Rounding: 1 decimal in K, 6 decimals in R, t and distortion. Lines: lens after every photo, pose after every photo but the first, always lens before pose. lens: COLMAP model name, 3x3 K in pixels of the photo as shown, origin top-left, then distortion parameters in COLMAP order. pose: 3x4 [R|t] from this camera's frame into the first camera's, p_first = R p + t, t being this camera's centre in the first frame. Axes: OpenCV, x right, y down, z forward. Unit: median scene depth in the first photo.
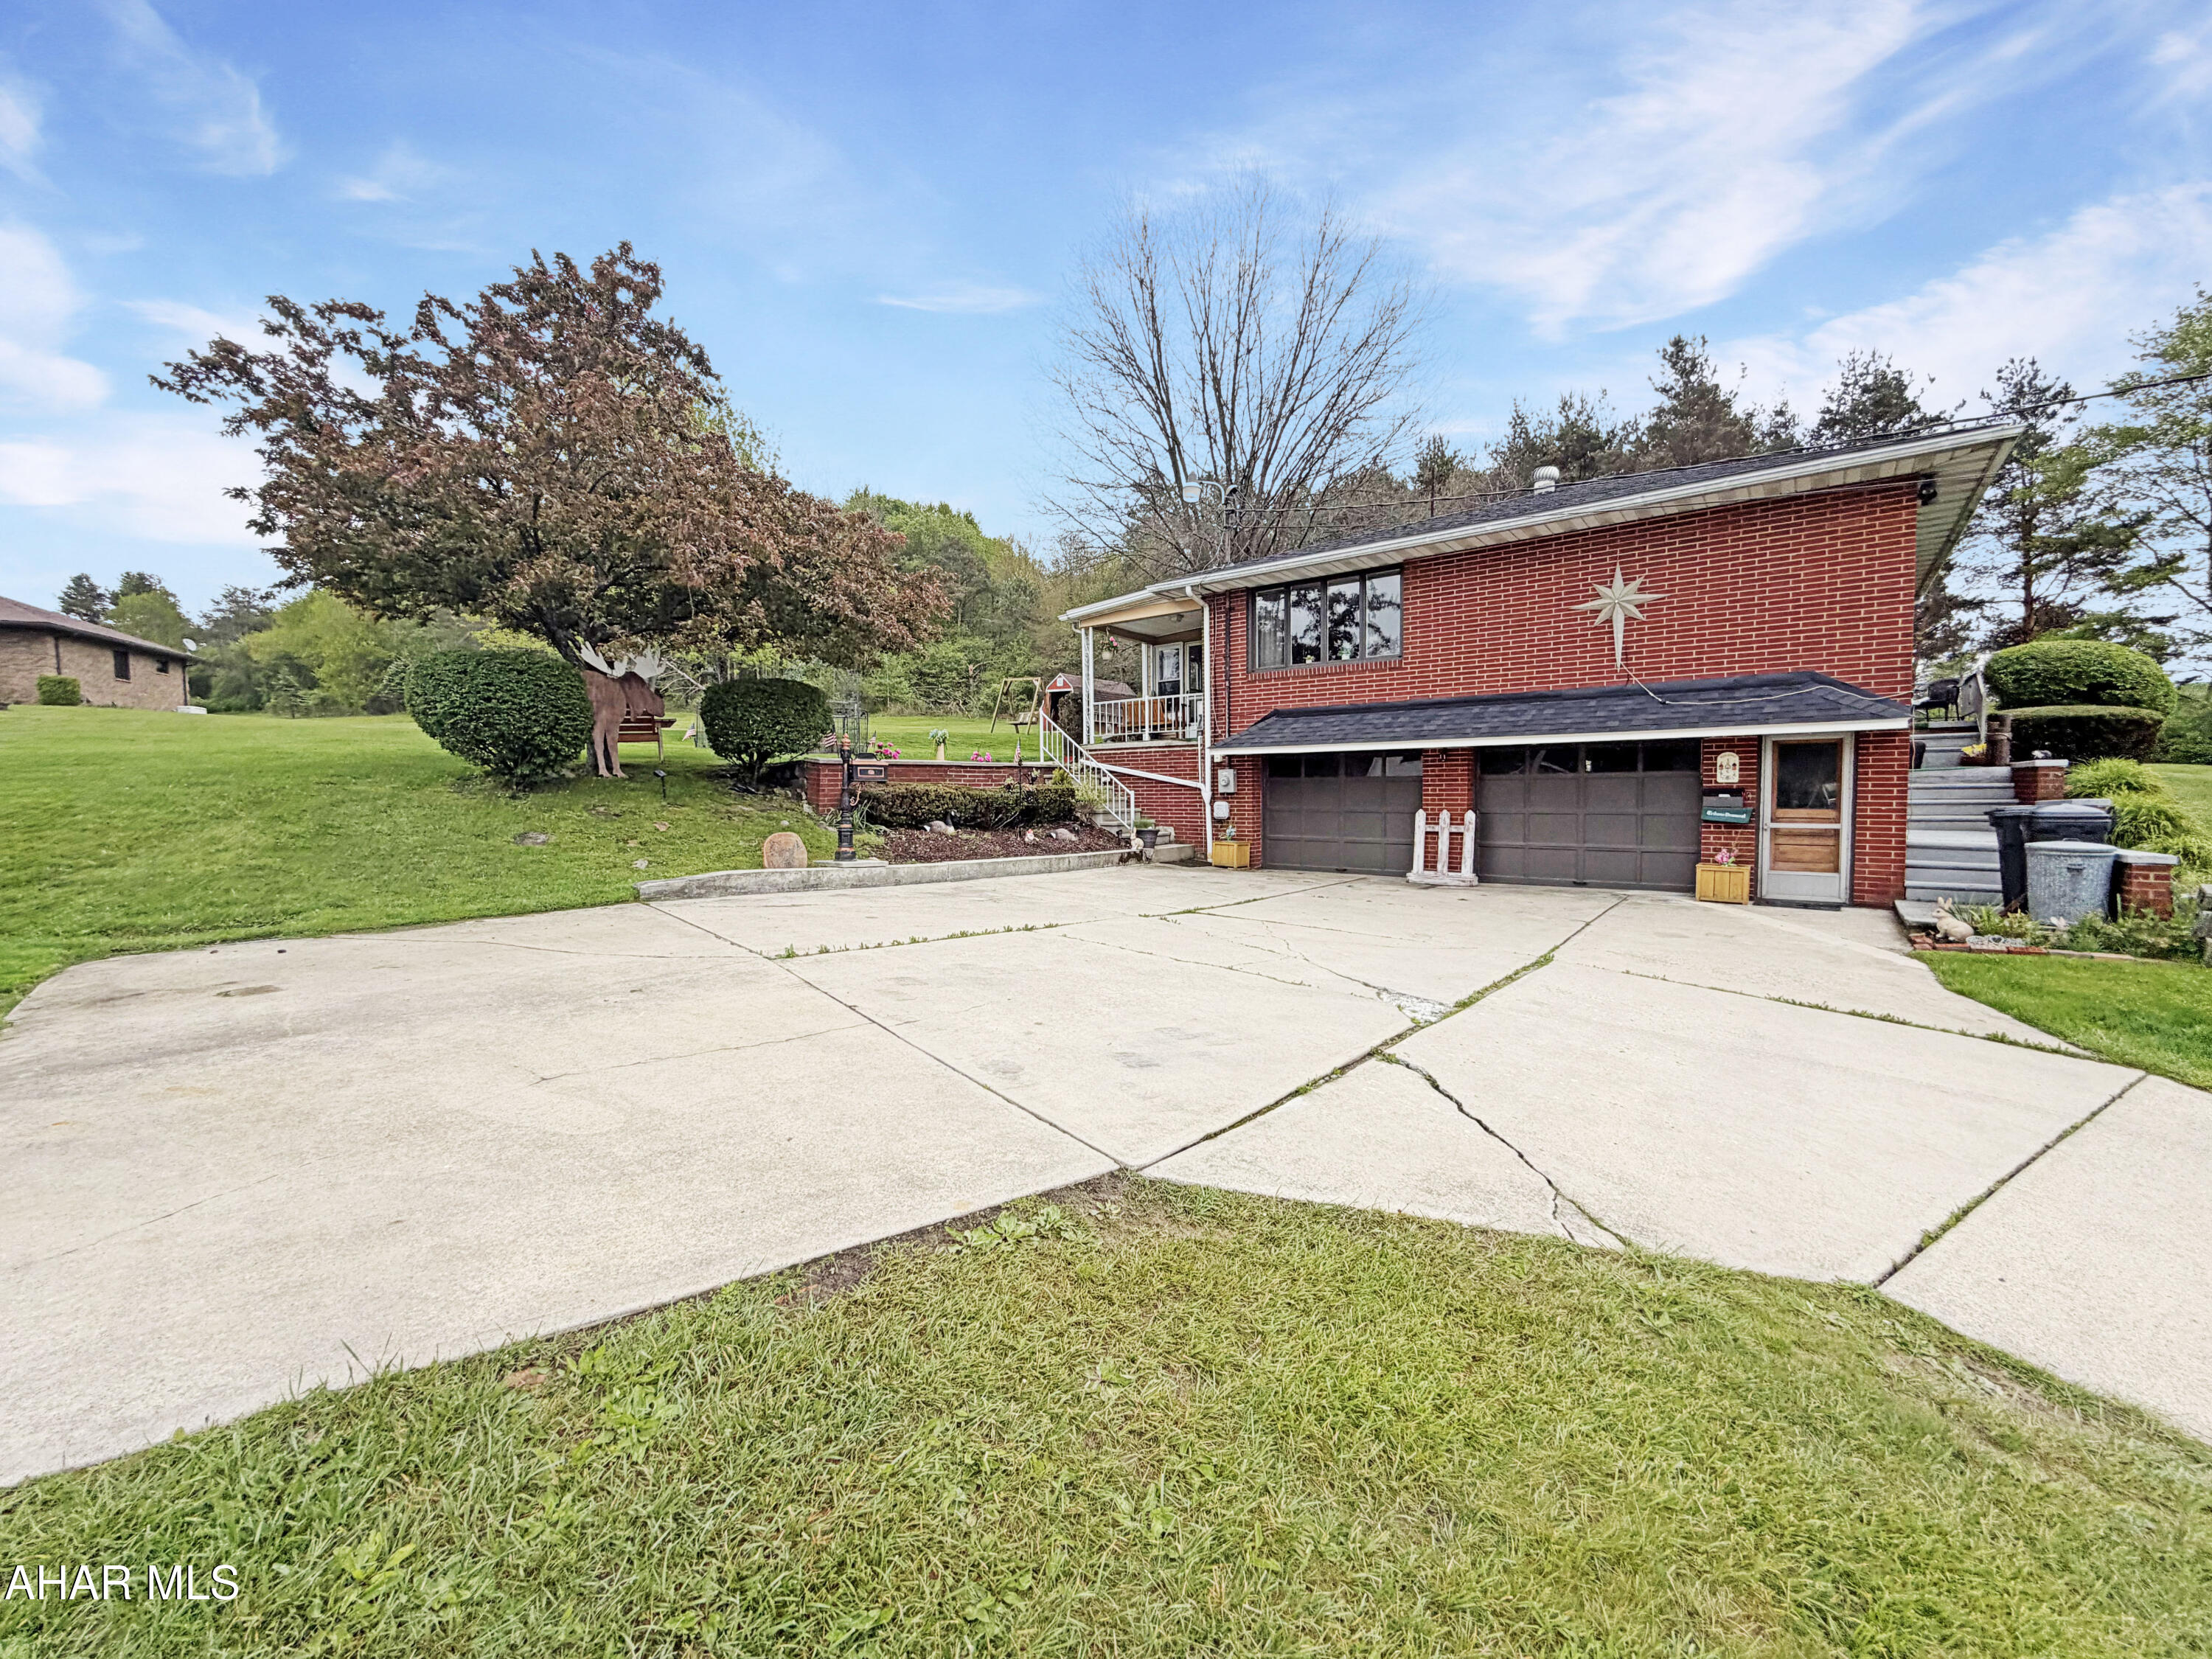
lens RADIAL K [[870.2, 0, 1107.7], [0, 870.2, 836.2], [0, 0, 1]] dist [0.001310, 0.000119]
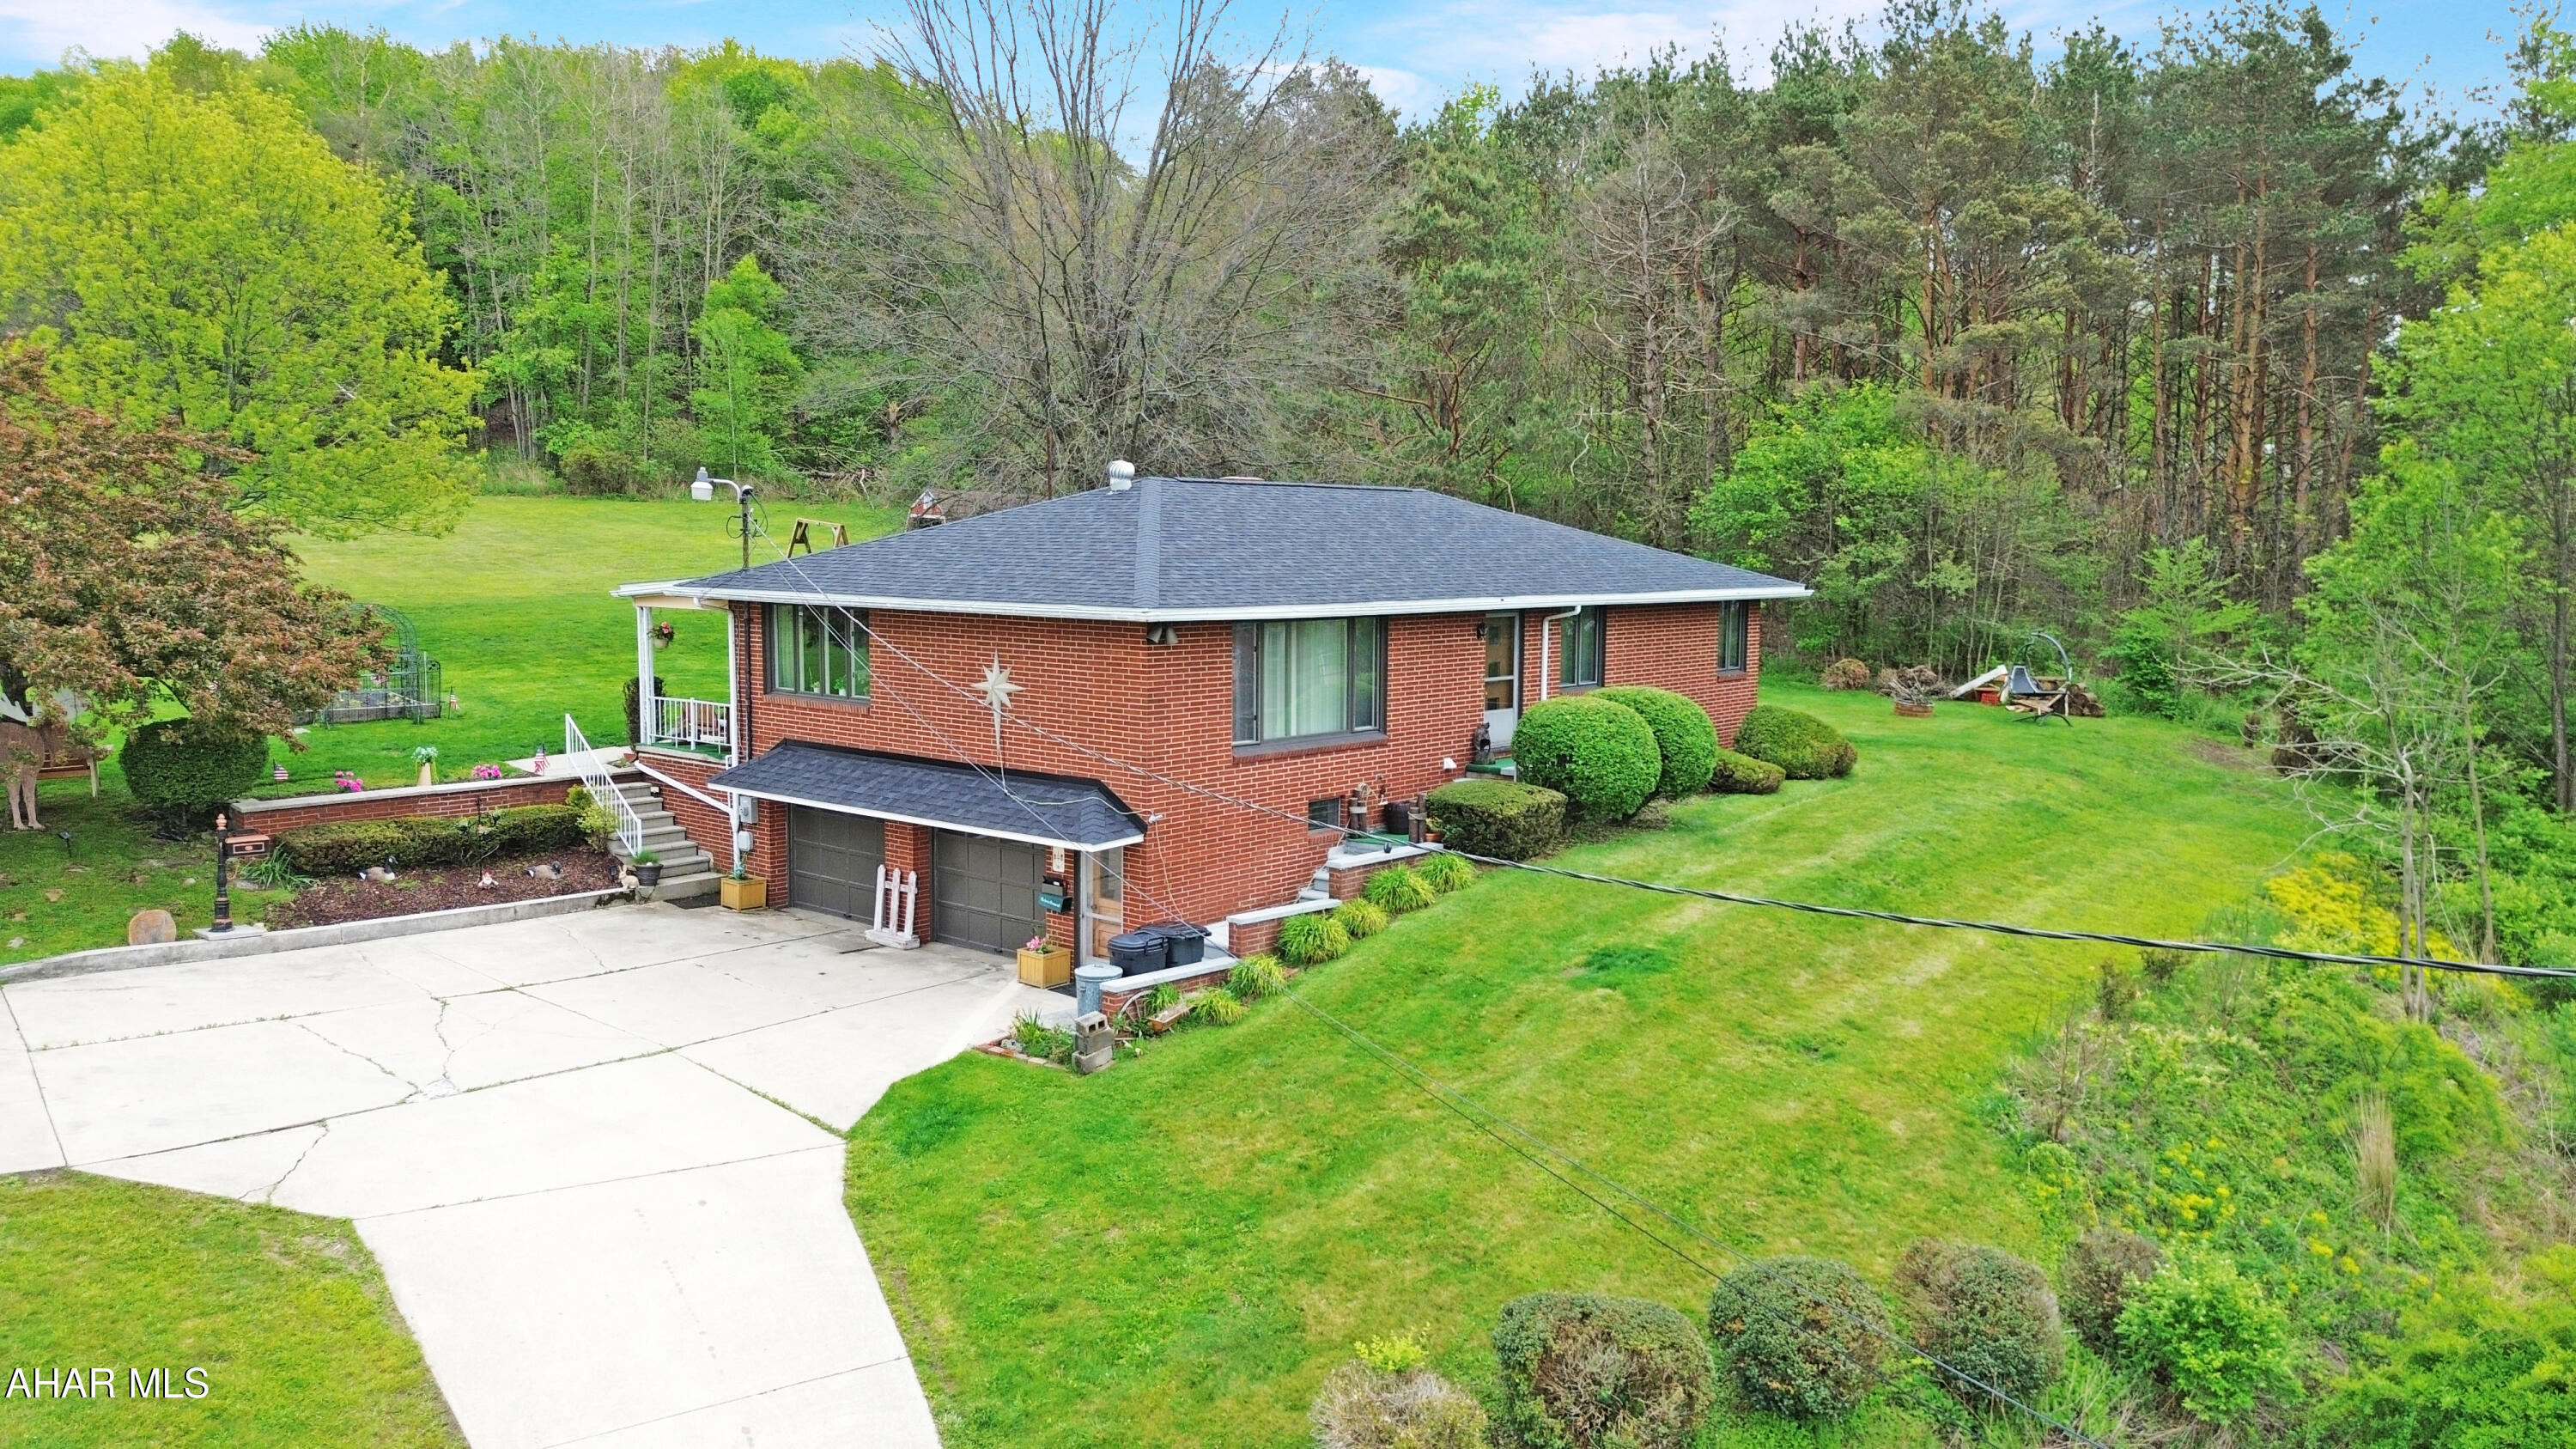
lens RADIAL K [[1799.4, 0, 1299.1], [0, 1799.4, 731.6], [0, 0, 1]] dist [0.077918, -0.058676]
pose [[0.999307, 0.021995, -0.030028, 0.889802], [-0.020594, 0.998720, 0.046197, -0.283503], [0.031006, -0.045547, 0.998481, -0.998410]]
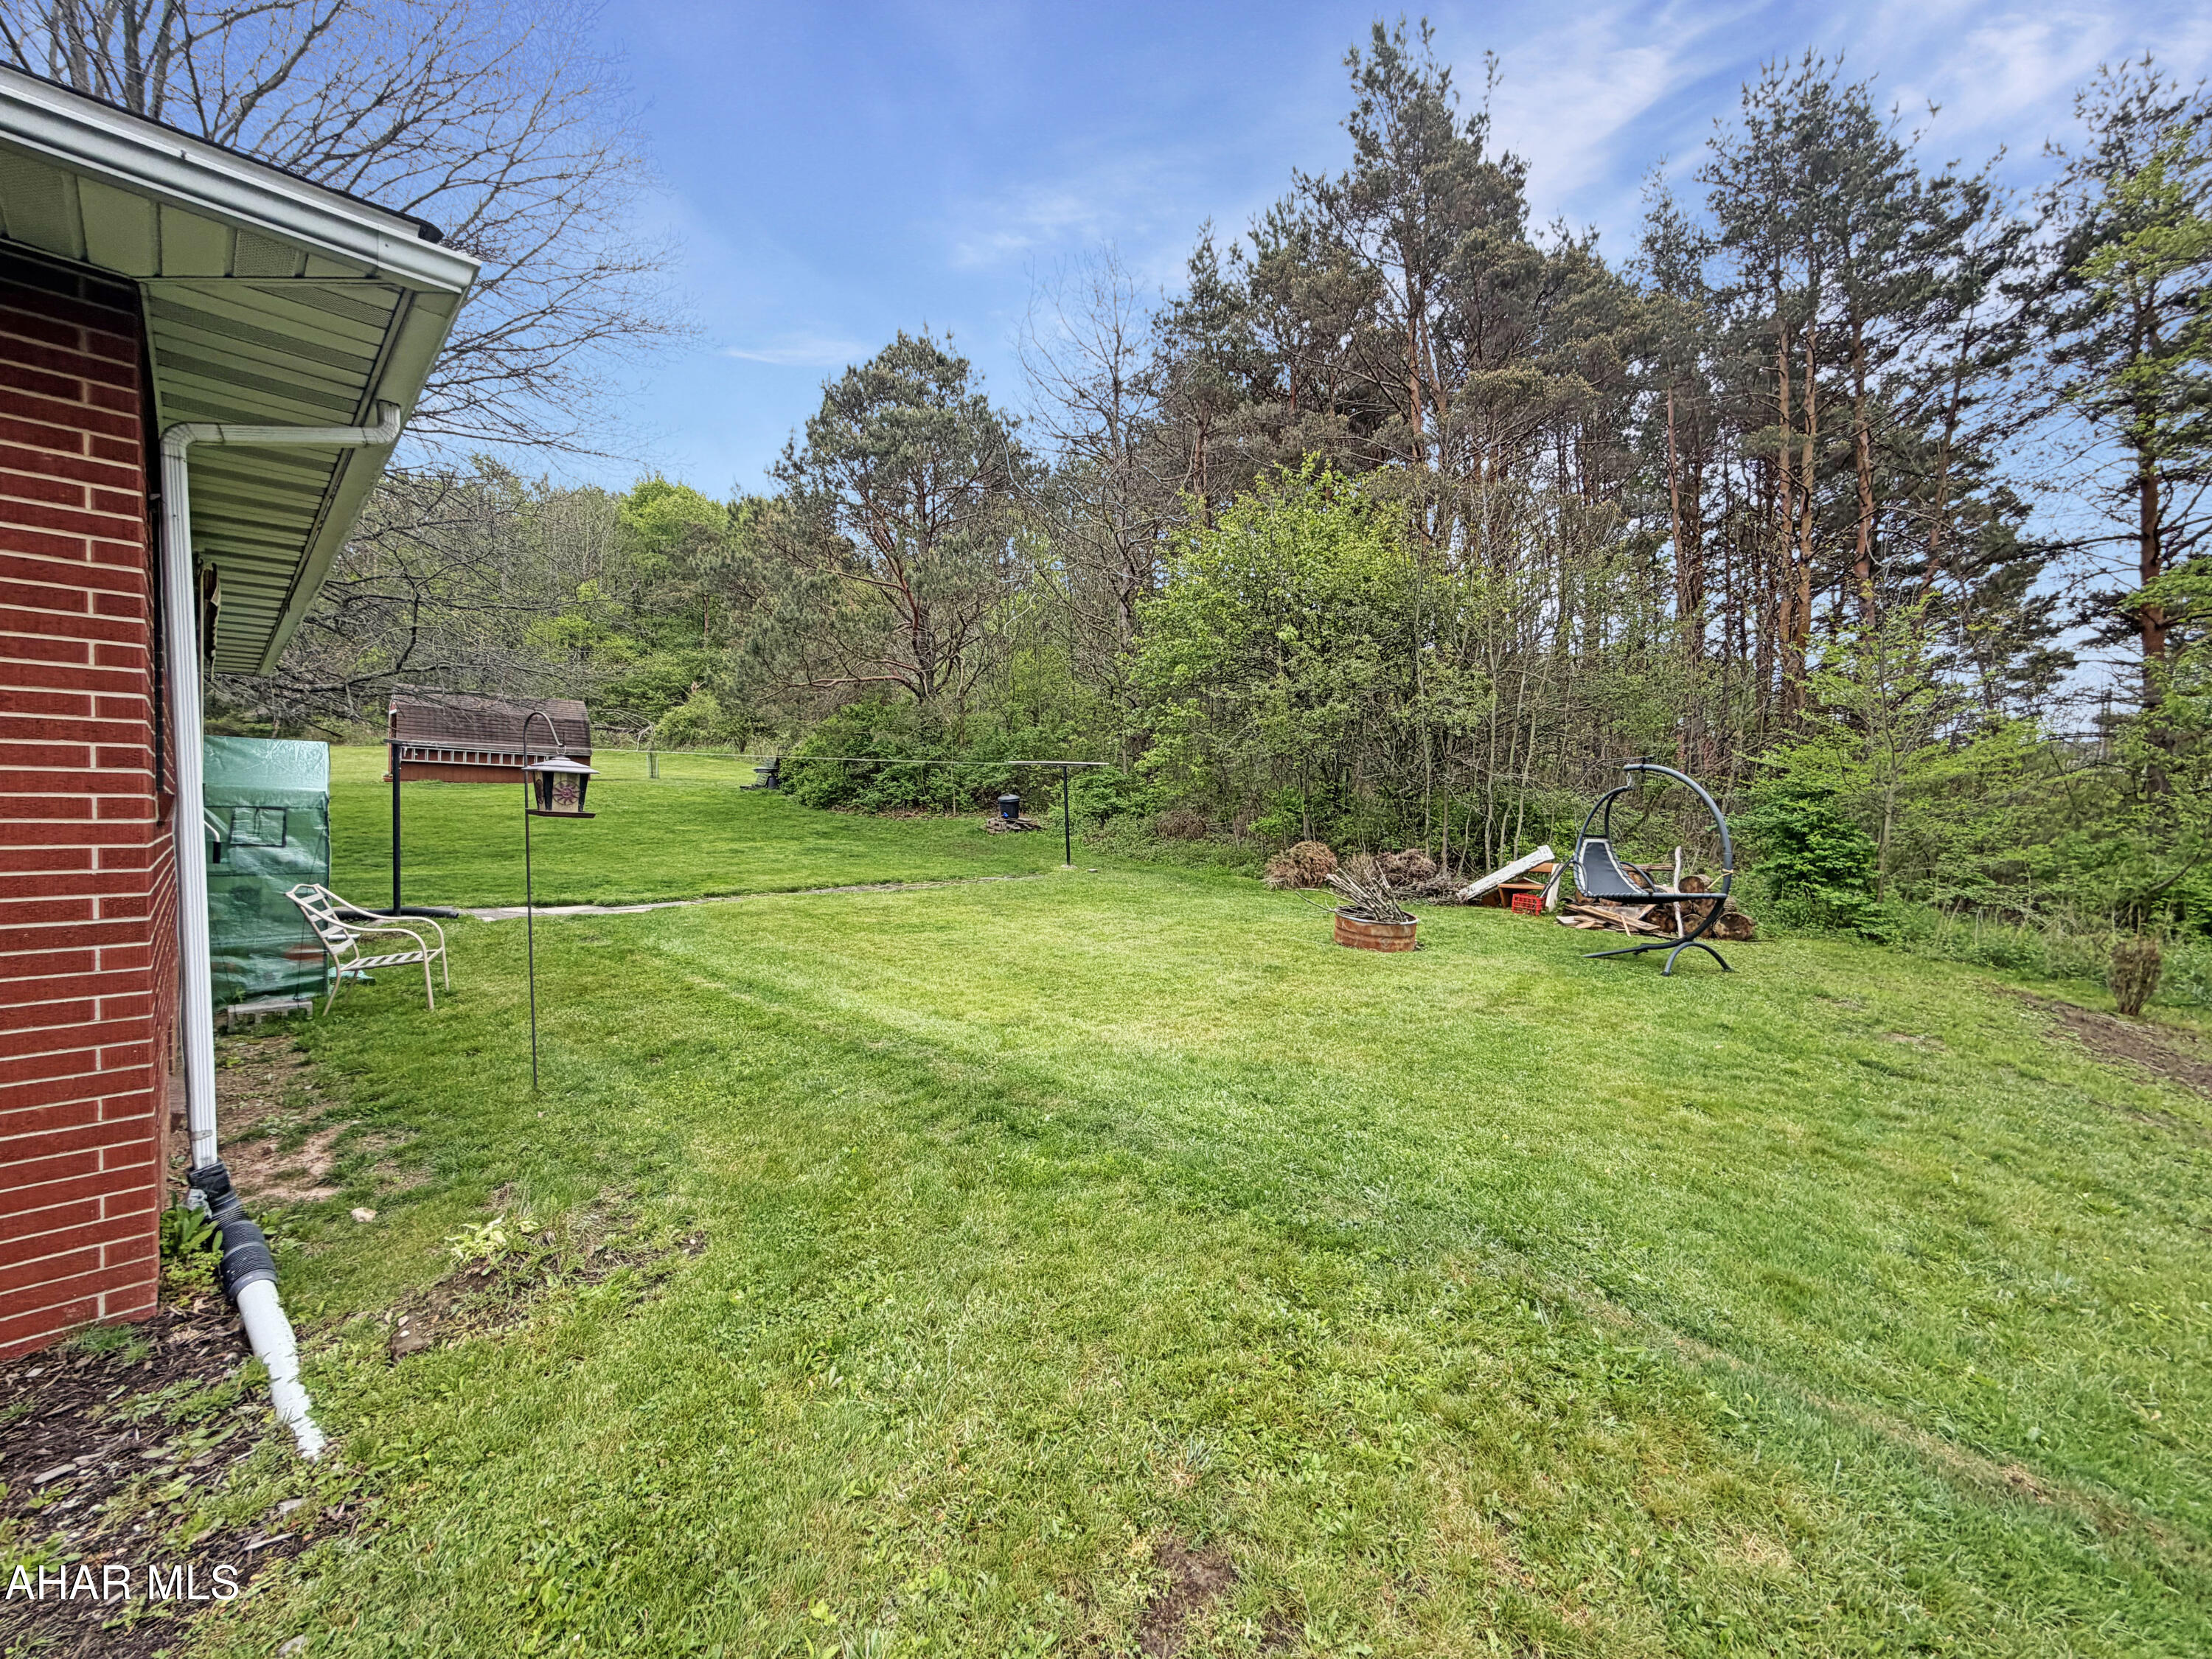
lens RADIAL K [[870.2, 0, 1107.7], [0, 870.2, 836.2], [0, 0, 1]] dist [0.001310, 0.000119]
pose [[0.996090, 0.012173, -0.087504, 1.742759], [-0.015340, 0.999248, -0.035615, -0.244226], [0.087005, 0.036818, 0.995527, 1.567421]]
